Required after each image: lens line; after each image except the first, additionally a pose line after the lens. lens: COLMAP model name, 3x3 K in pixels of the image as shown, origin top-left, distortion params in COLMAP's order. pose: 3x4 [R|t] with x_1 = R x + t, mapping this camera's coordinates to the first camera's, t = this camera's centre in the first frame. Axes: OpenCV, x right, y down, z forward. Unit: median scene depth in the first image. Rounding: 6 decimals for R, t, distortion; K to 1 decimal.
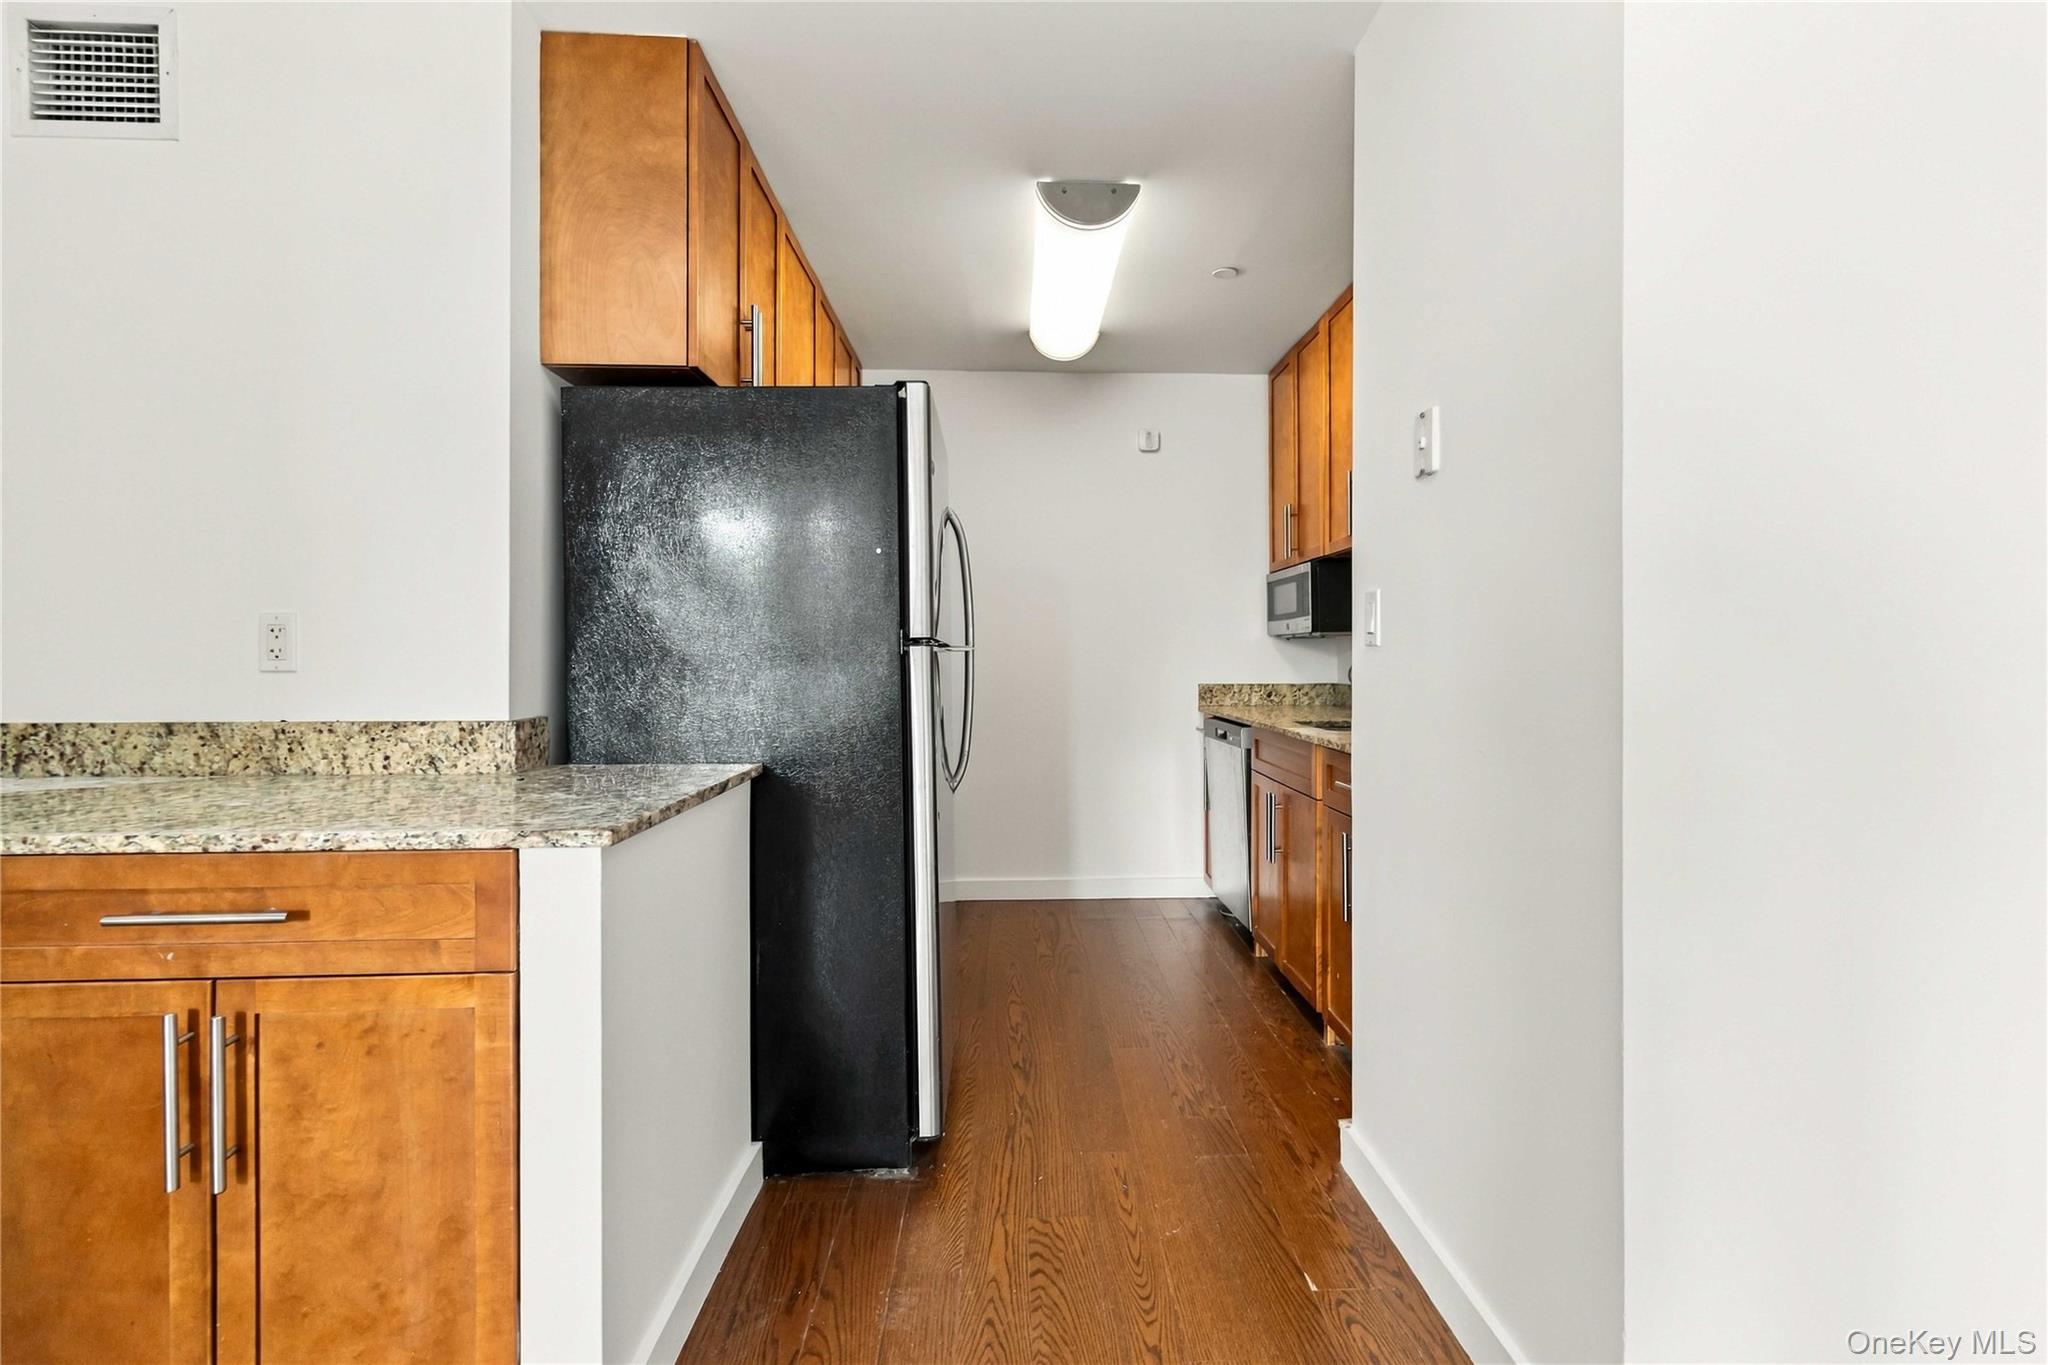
lens RADIAL K [[950.8, 0, 1045.0], [0, 950.8, 657.7], [0, 0, 1]] dist [0.000615, 0.000567]
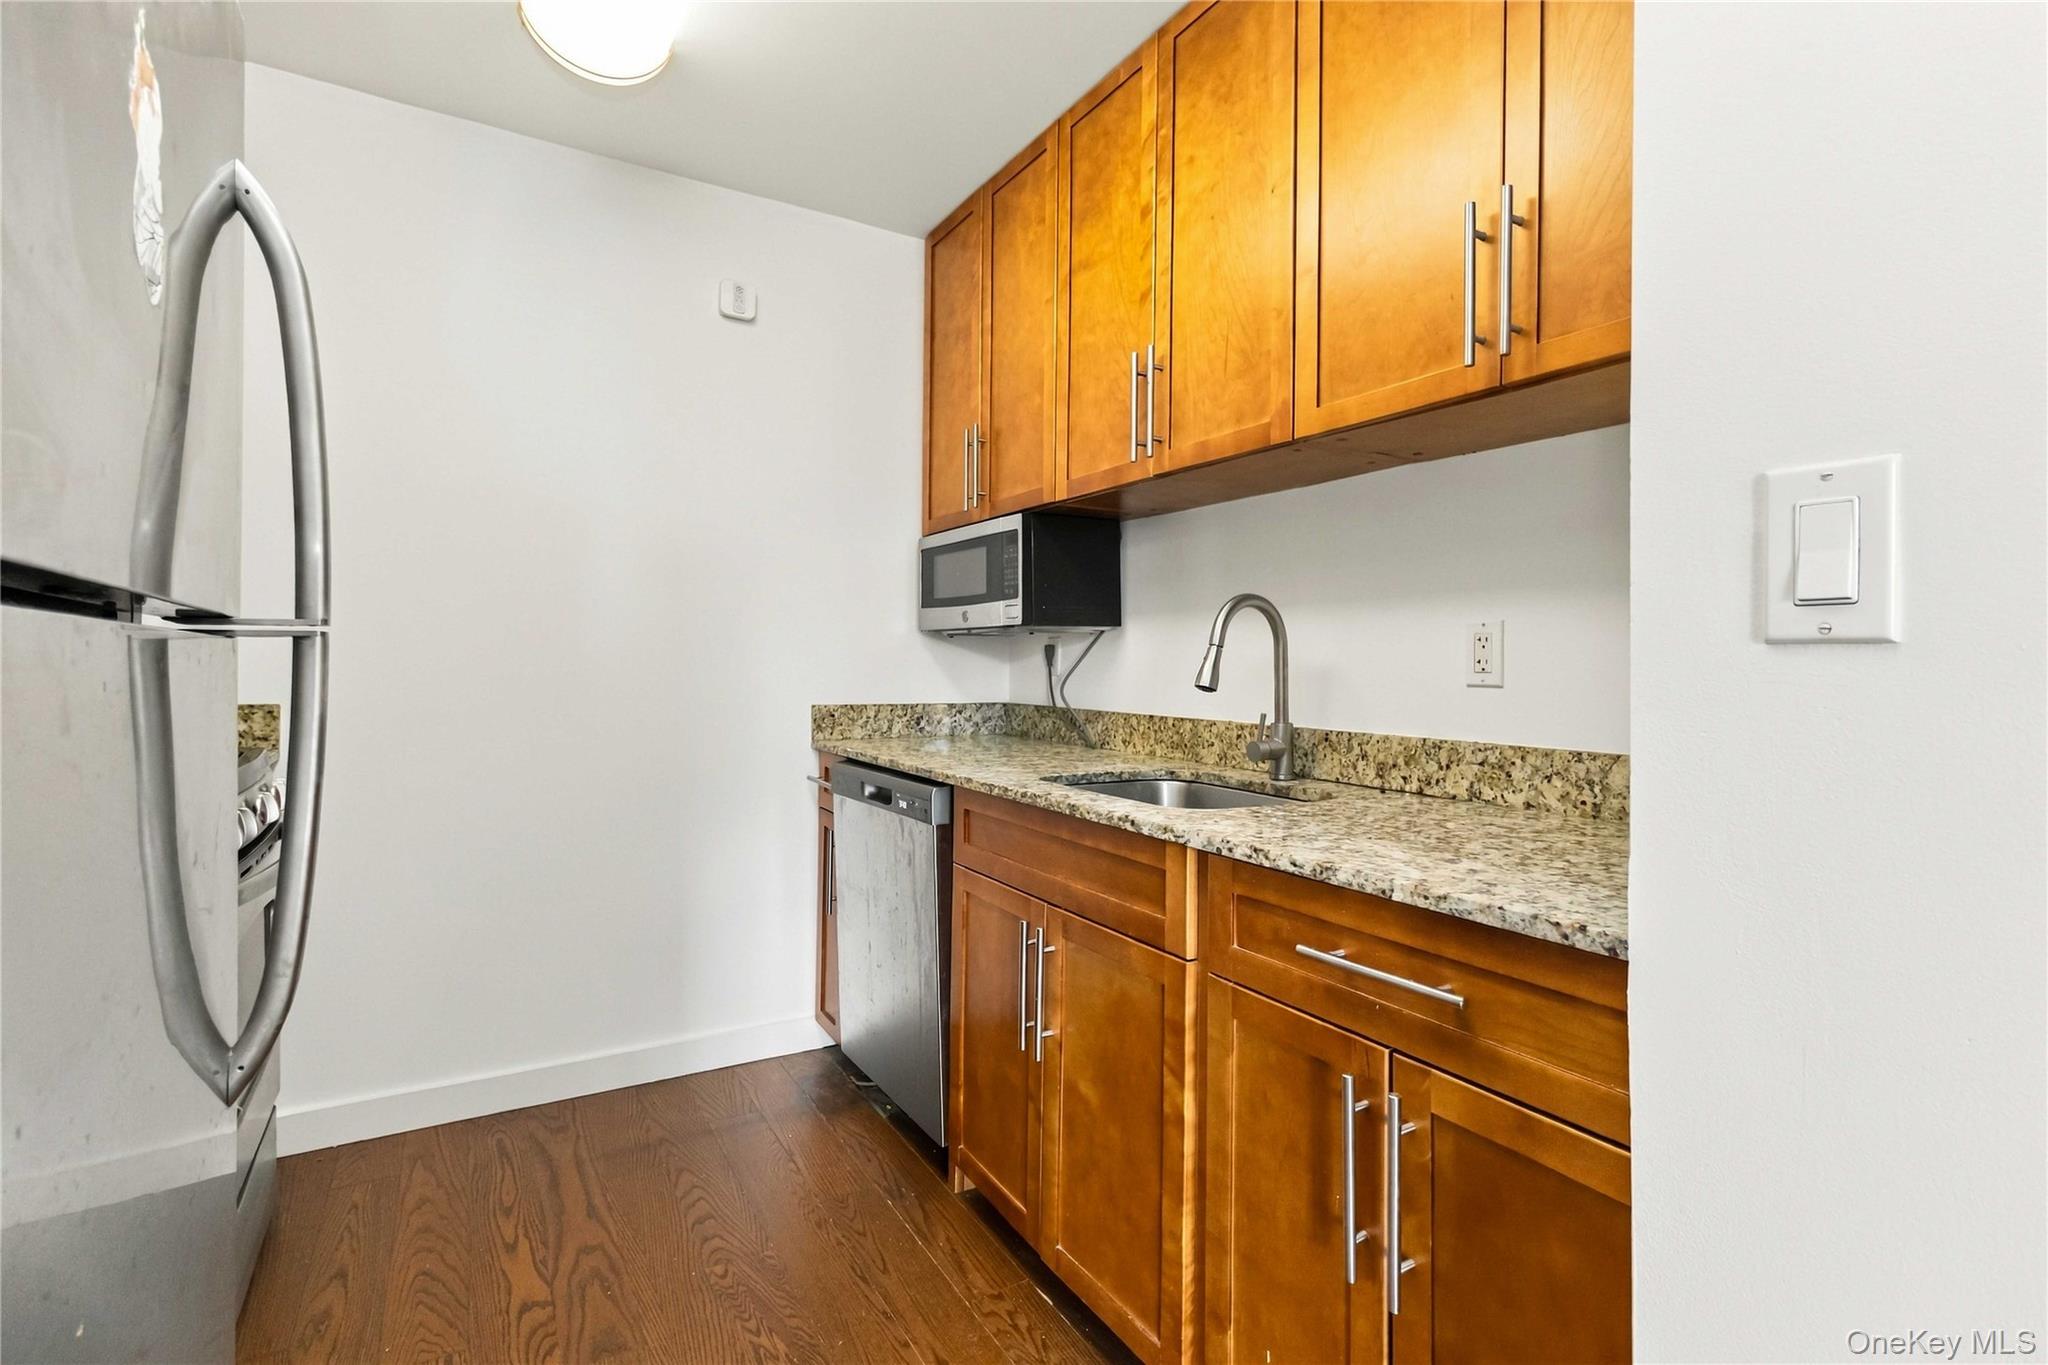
lens RADIAL K [[950.8, 0, 1045.0], [0, 950.8, 657.7], [0, 0, 1]] dist [0.000615, 0.000567]
pose [[0.870267, 0.020651, 0.492147, -0.014103], [-0.017627, 0.999786, -0.010782, 0.001011], [-0.492265, 0.000708, 0.870445, 0.407000]]
